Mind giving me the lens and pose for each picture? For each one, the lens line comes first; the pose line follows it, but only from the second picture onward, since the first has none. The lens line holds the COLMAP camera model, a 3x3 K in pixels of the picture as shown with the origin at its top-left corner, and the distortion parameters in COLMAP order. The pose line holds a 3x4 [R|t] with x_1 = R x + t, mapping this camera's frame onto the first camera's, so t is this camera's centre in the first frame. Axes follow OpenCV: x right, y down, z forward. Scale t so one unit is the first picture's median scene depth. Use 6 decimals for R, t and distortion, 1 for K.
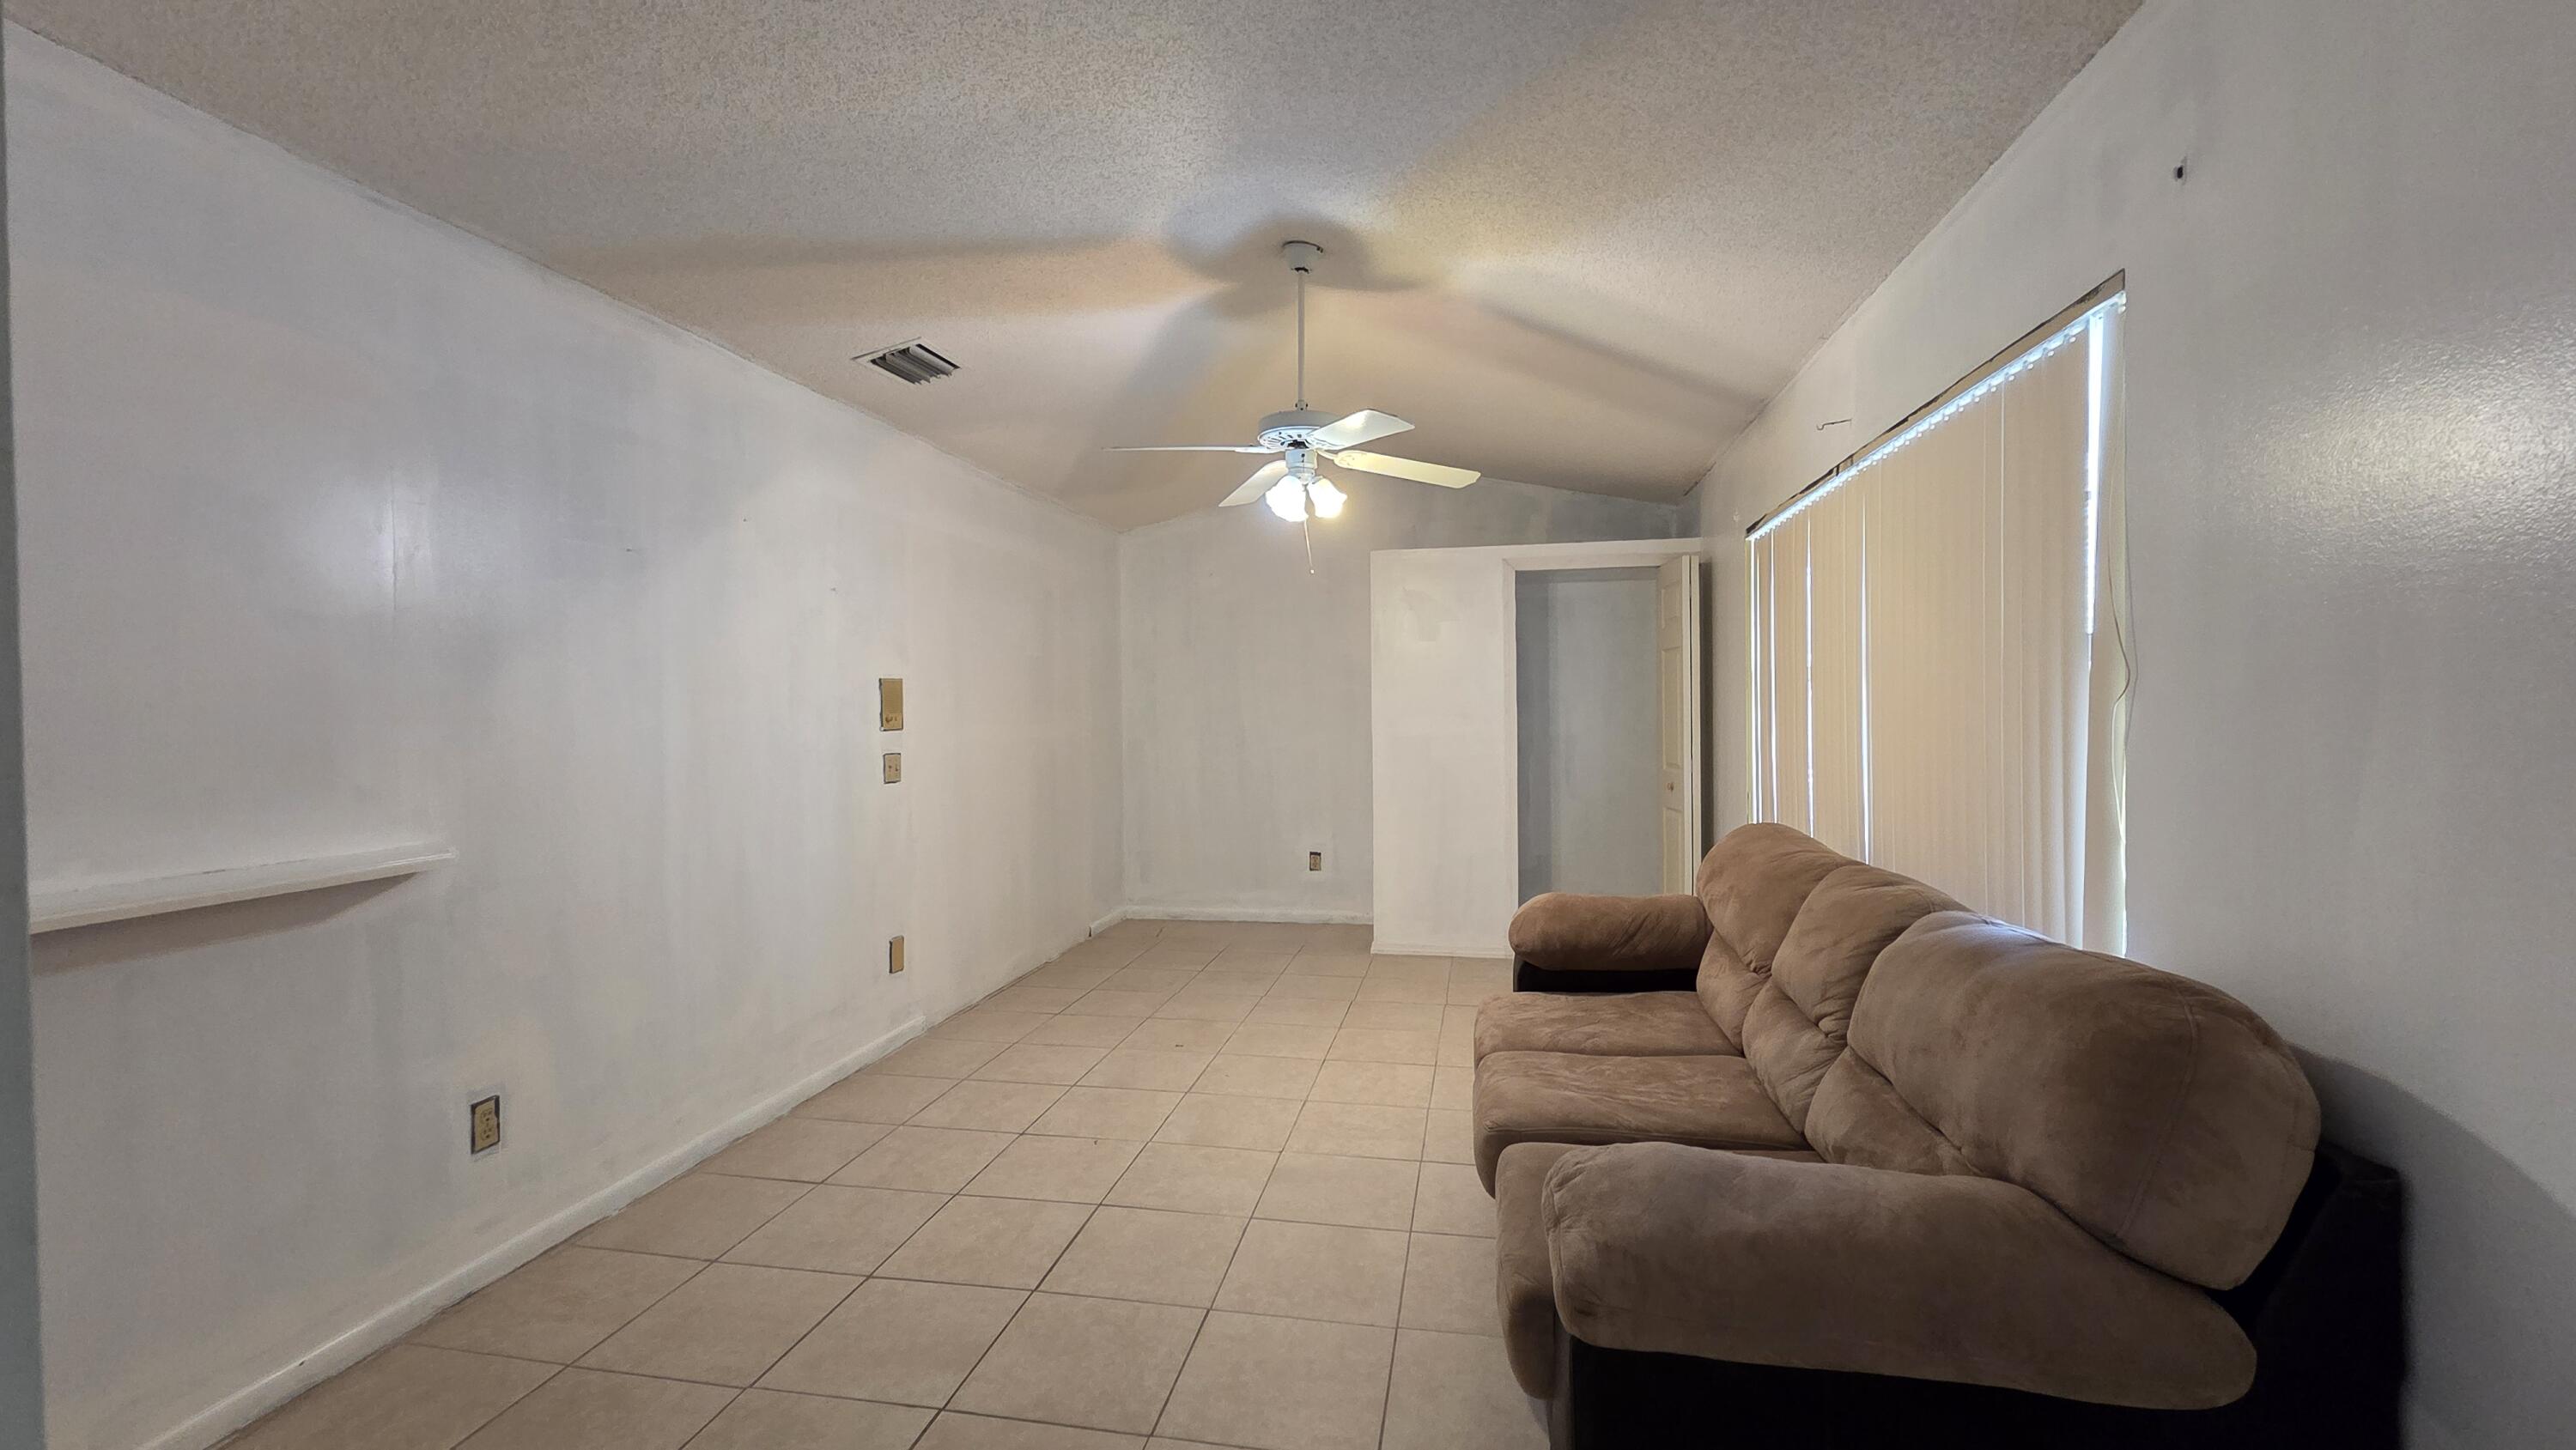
lens RADIAL K [[1050.7, 0, 1291.4], [0, 1050.7, 718.9], [0, 0, 1]] dist [0.000718, -0.000045]
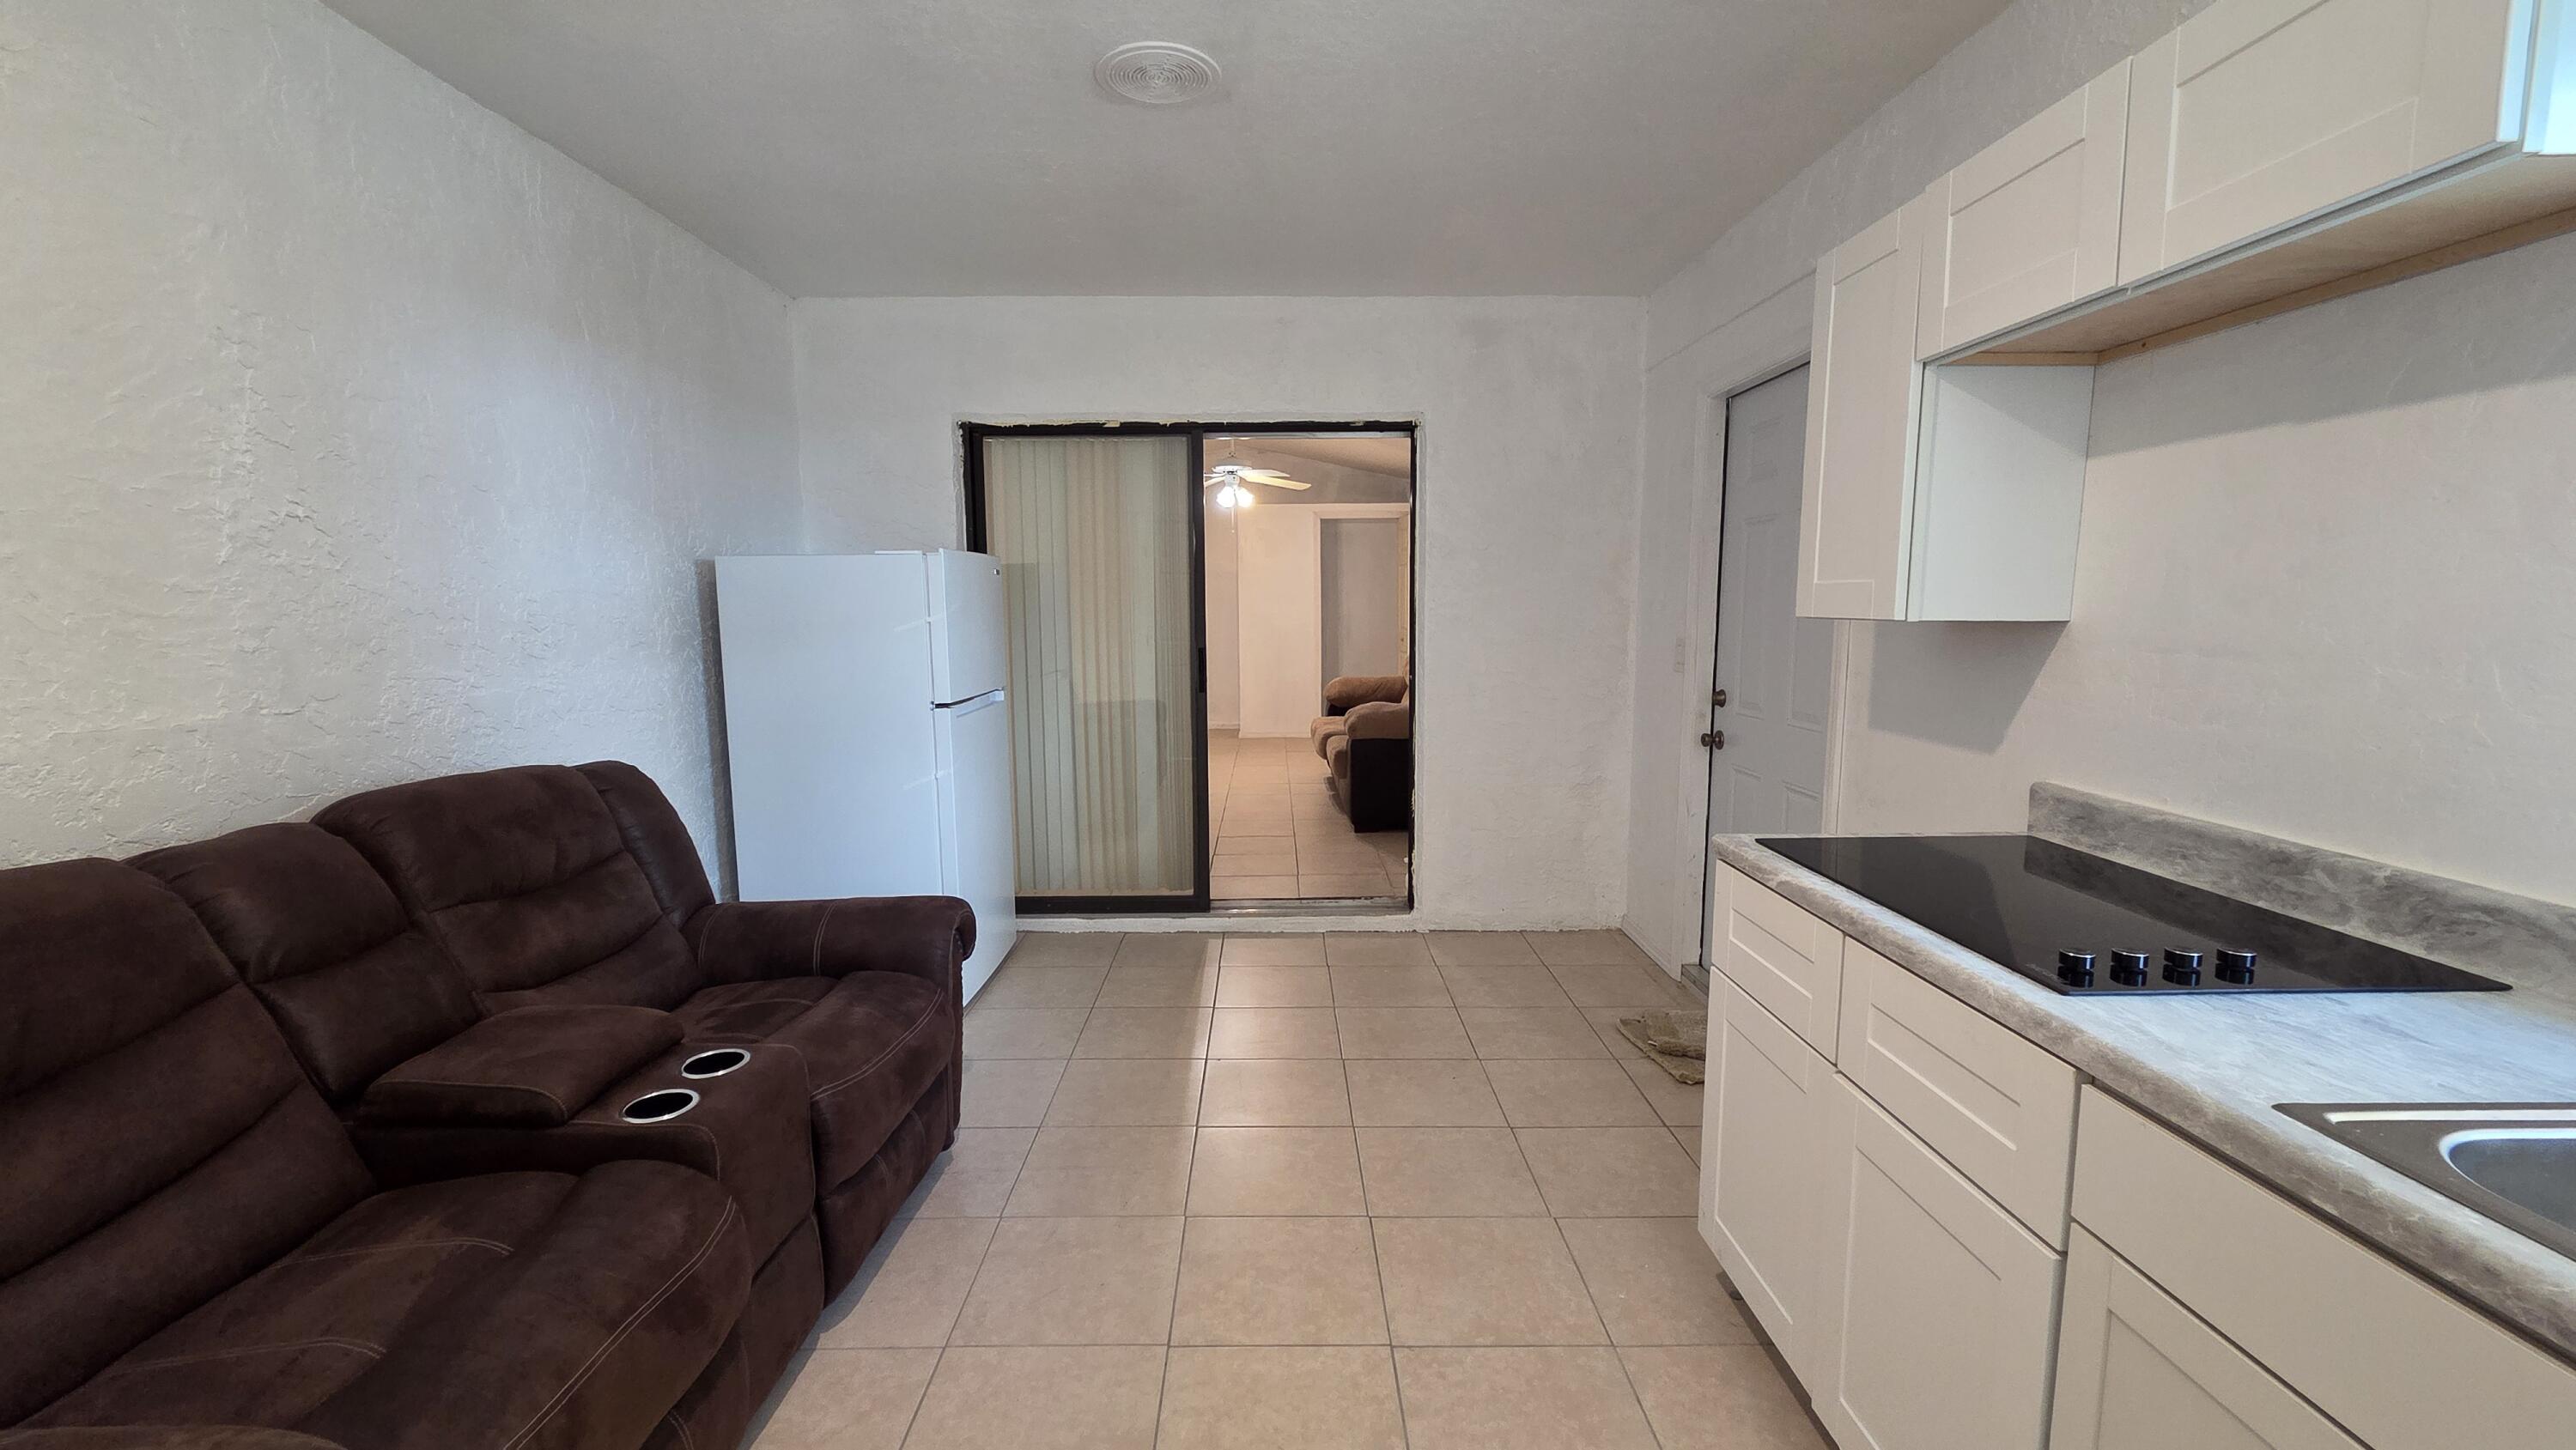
lens RADIAL K [[1050.7, 0, 1291.4], [0, 1050.7, 718.9], [0, 0, 1]] dist [0.000718, -0.000045]
pose [[0.979304, -0.017671, 0.201622, -0.269423], [-0.001537, 0.995503, 0.094716, 0.037262], [-0.202389, -0.093065, 0.974873, -1.018226]]
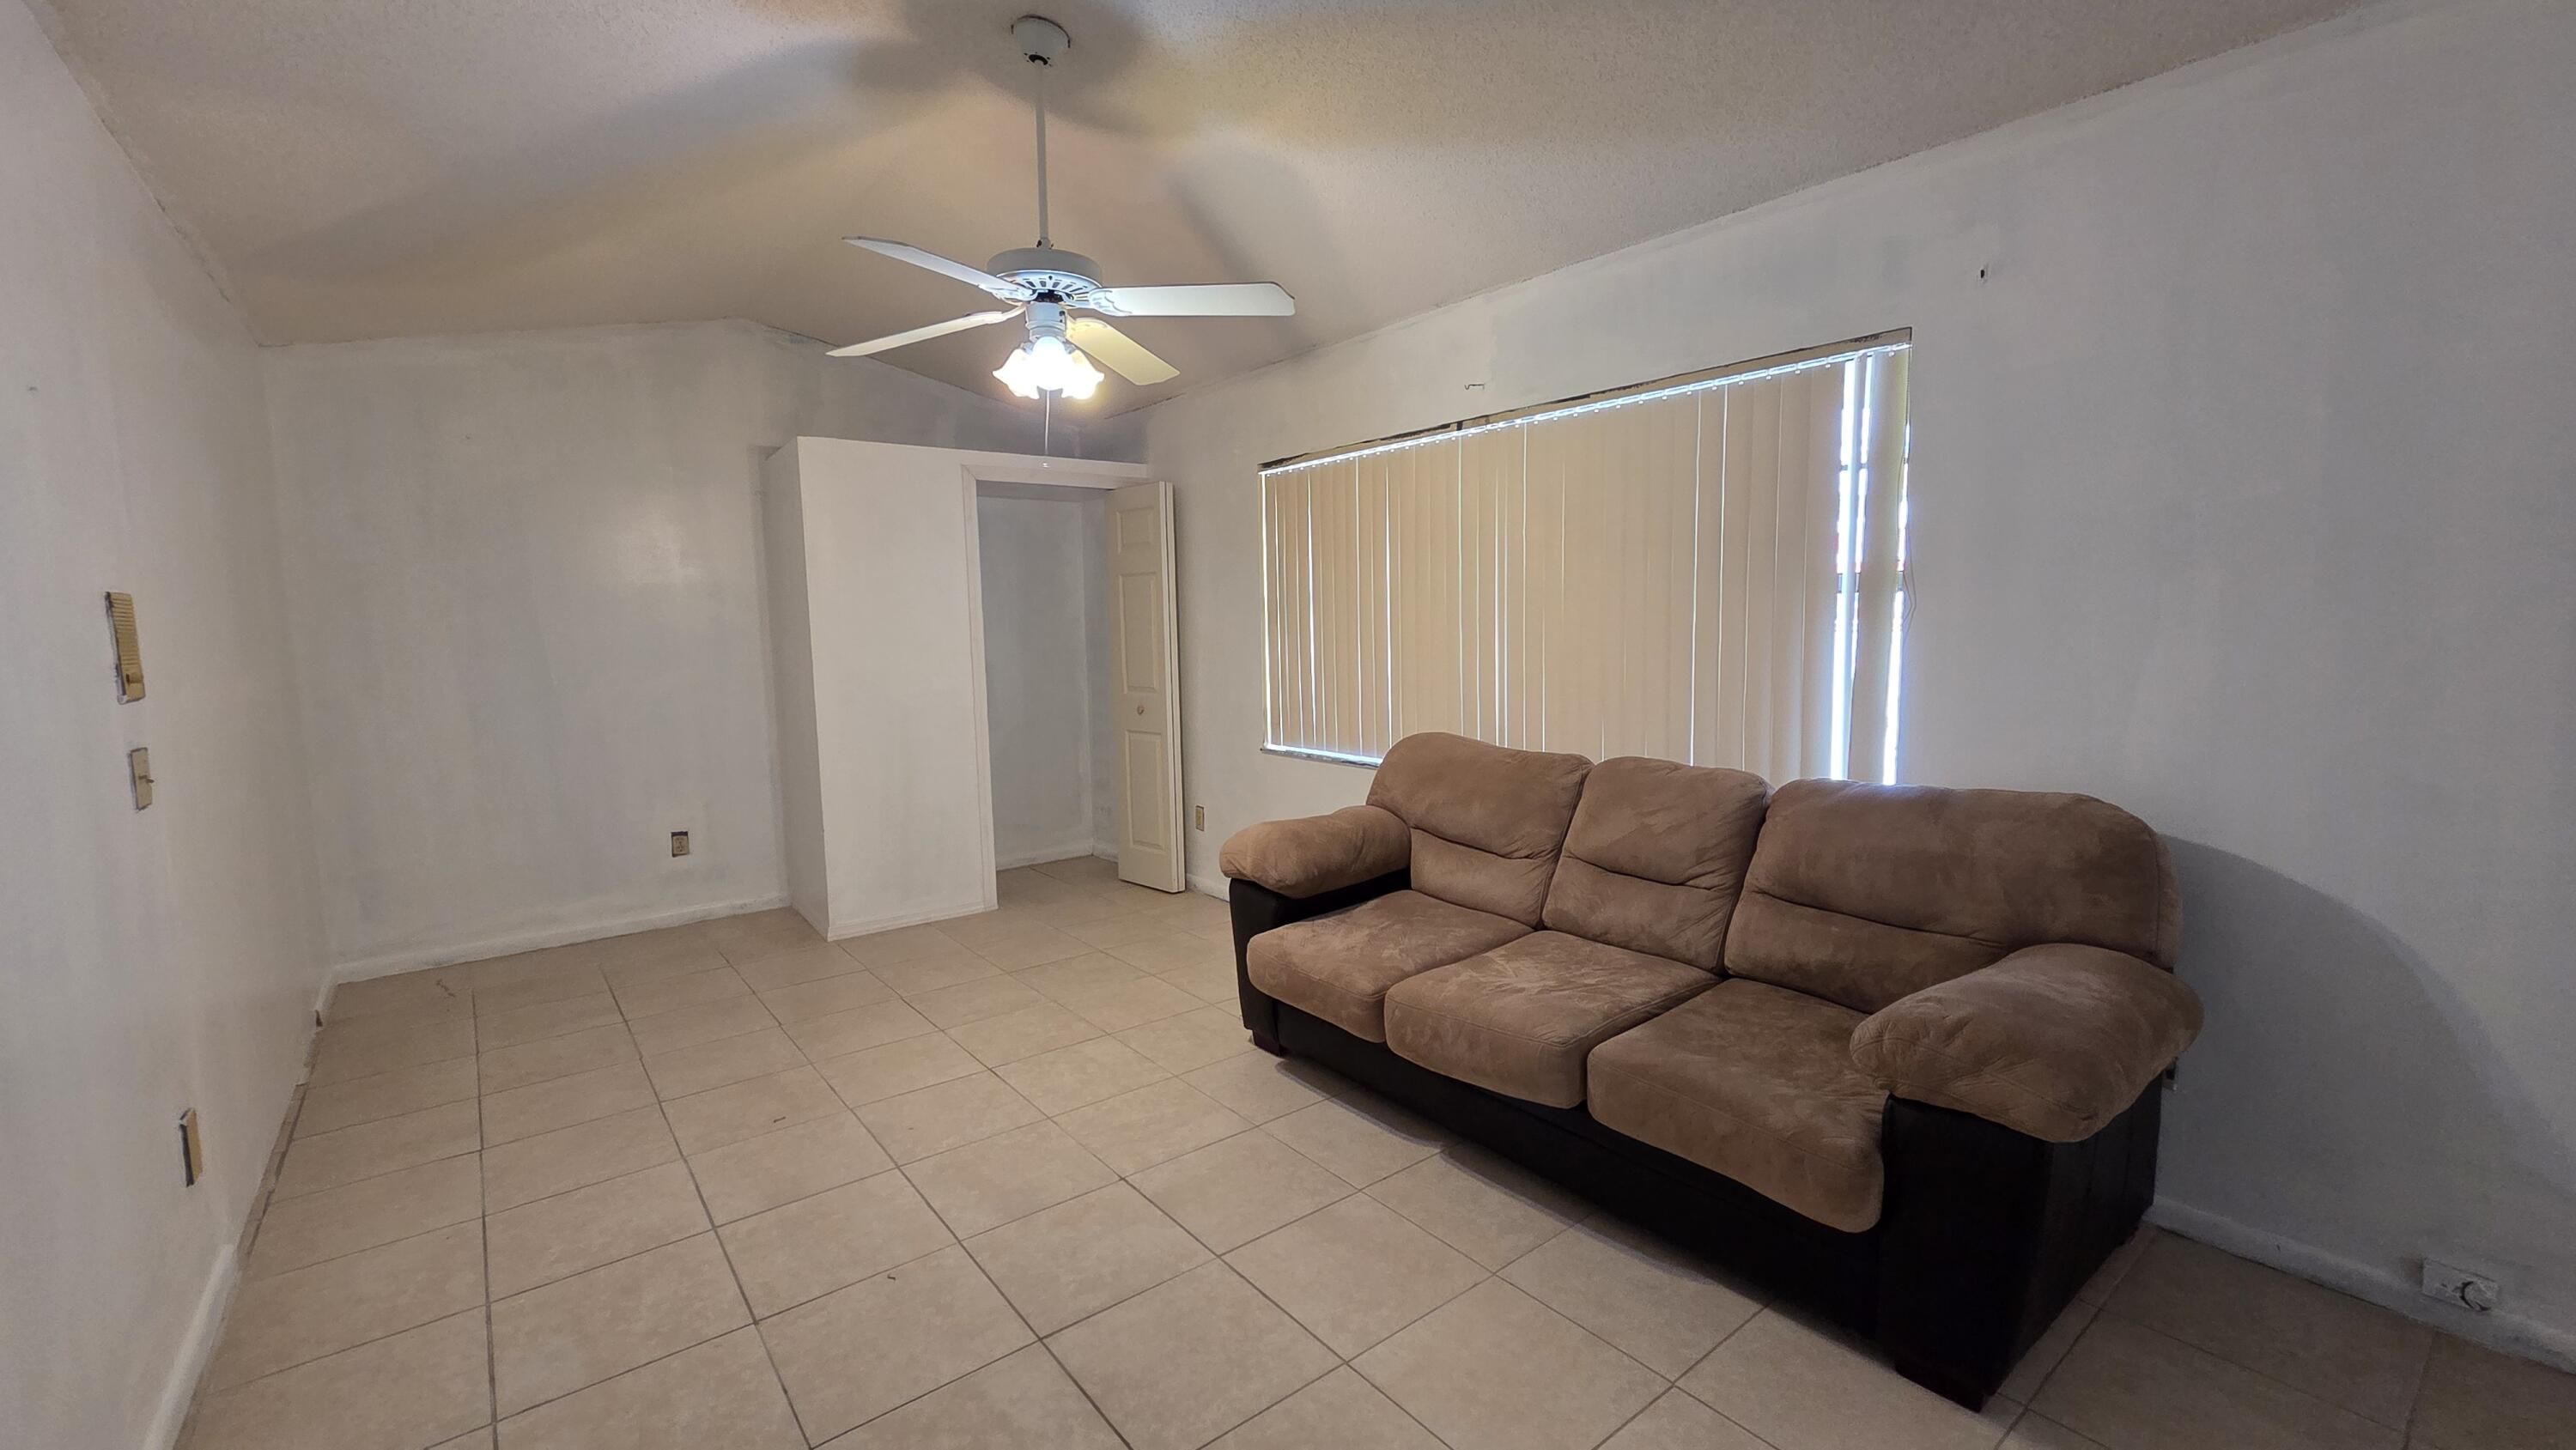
lens RADIAL K [[1050.7, 0, 1291.4], [0, 1050.7, 718.9], [0, 0, 1]] dist [0.000718, -0.000045]
pose [[0.659364, -0.074656, 0.748108, -0.395534], [0.021005, 0.996498, 0.080931, -0.008738], [-0.751531, -0.037649, 0.658623, 0.287345]]
